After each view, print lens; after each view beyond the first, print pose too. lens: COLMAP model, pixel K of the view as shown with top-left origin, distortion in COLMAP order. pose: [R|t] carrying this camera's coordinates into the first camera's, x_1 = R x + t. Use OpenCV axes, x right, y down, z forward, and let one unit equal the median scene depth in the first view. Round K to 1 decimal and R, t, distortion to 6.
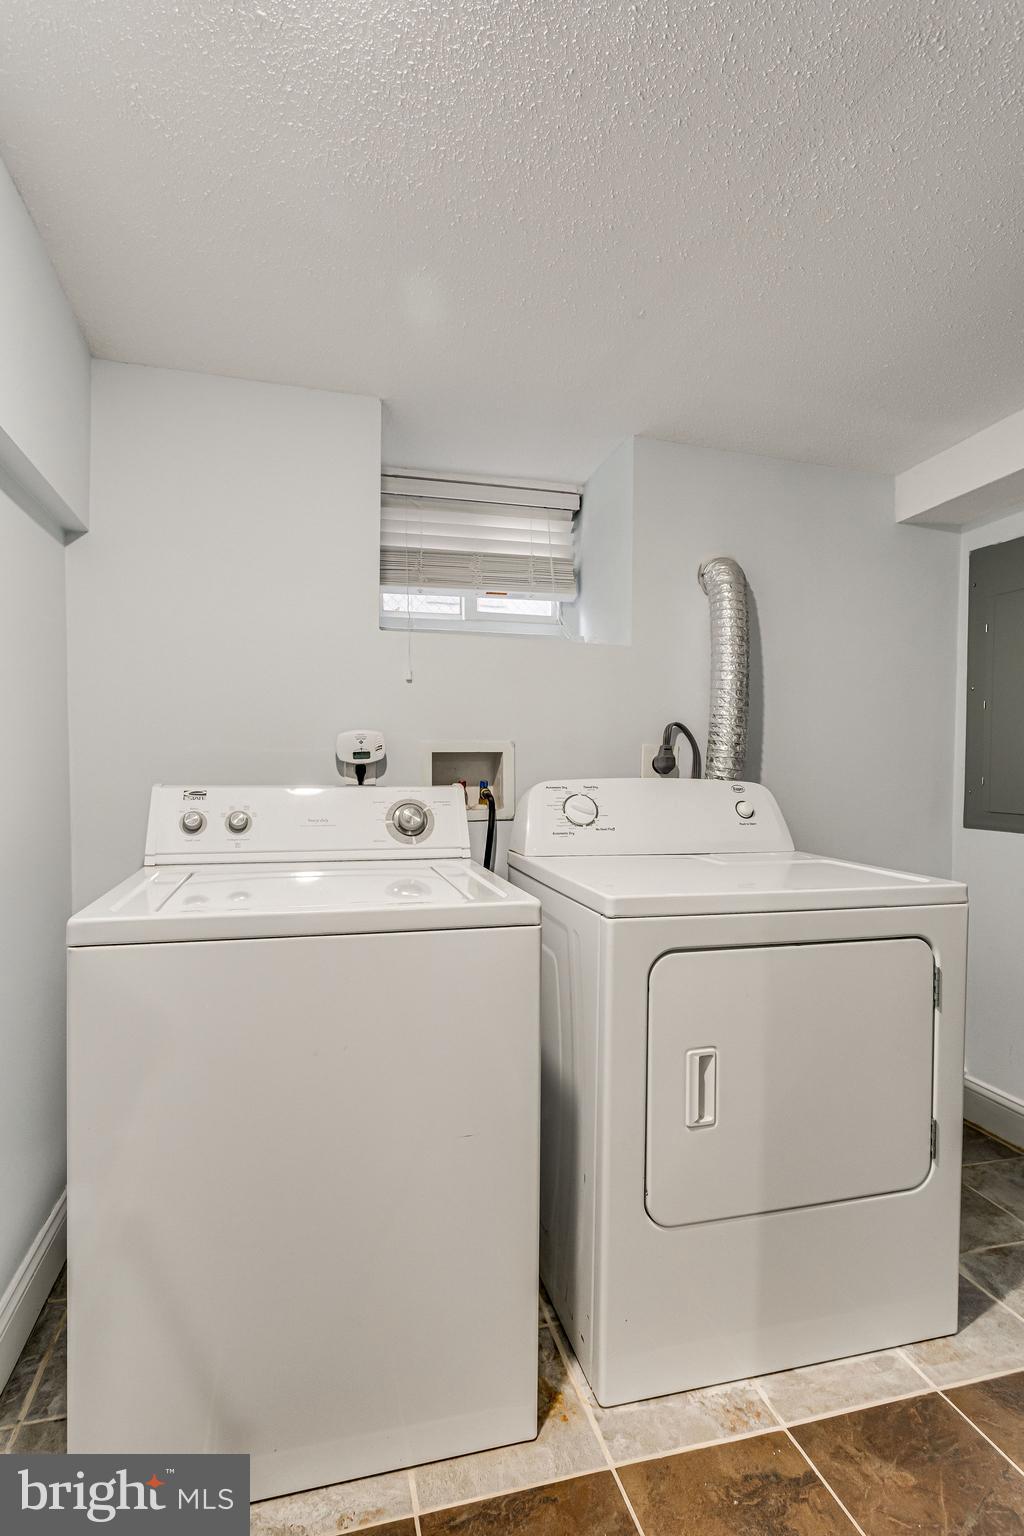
lens RADIAL K [[744.2, 0, 505.0], [0, 744.2, 771.0], [0, 0, 1]] dist [-0.001543, 0.000329]
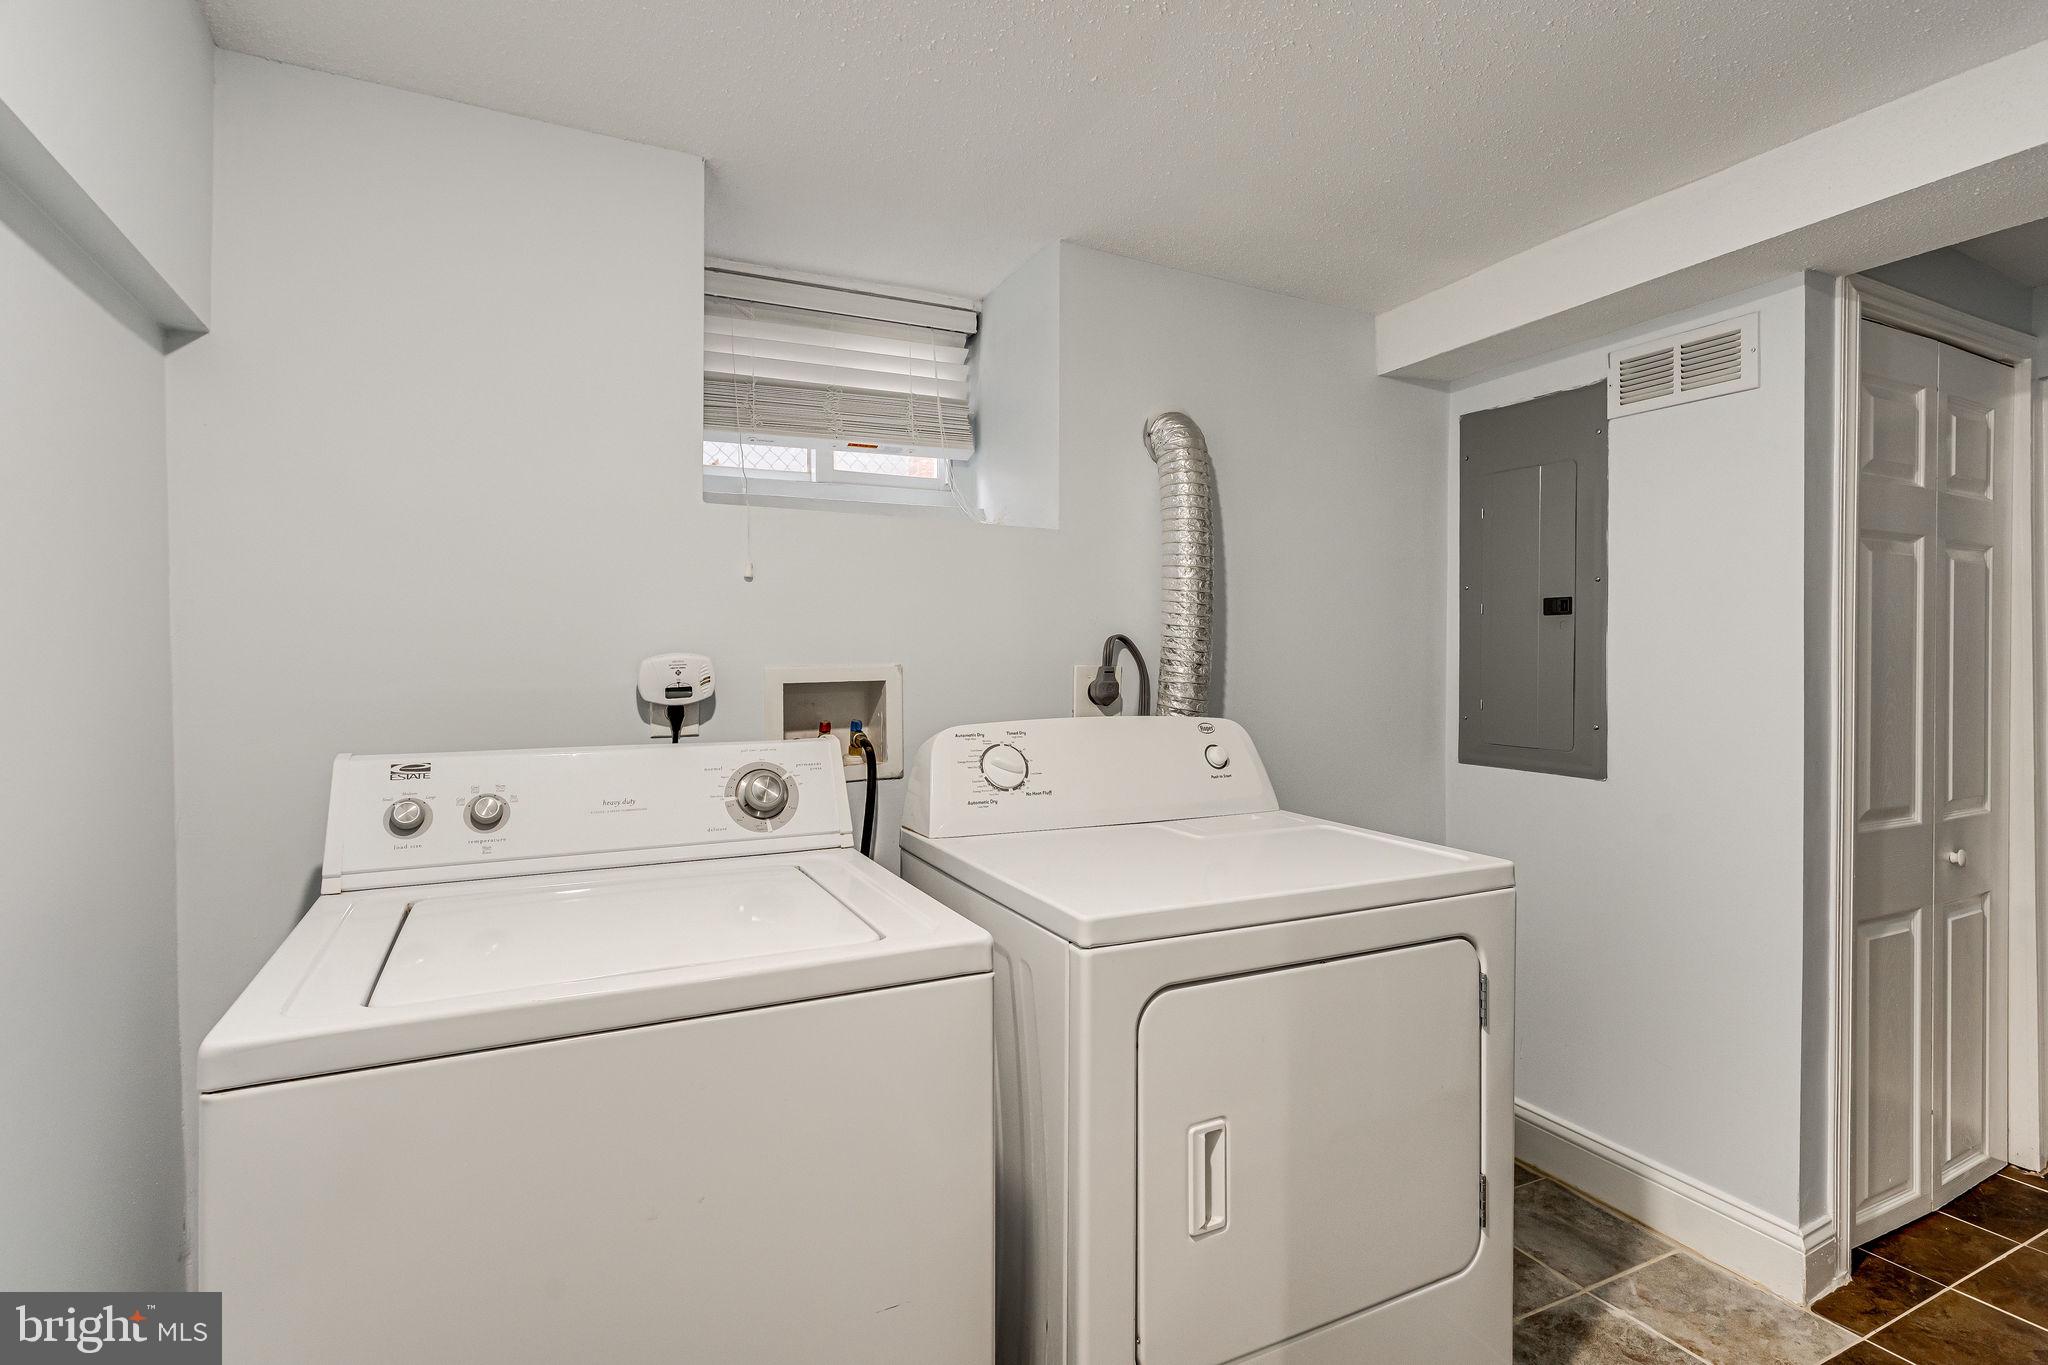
lens RADIAL K [[992.3, 0, 1026.8], [0, 992.3, 650.1], [0, 0, 1]] dist [-0.001543, 0.000329]
pose [[0.979038, -0.002575, 0.203661, -0.067303], [0.004223, 0.999962, -0.007659, -0.049577], [-0.203633, 0.008358, 0.979012, 0.069758]]
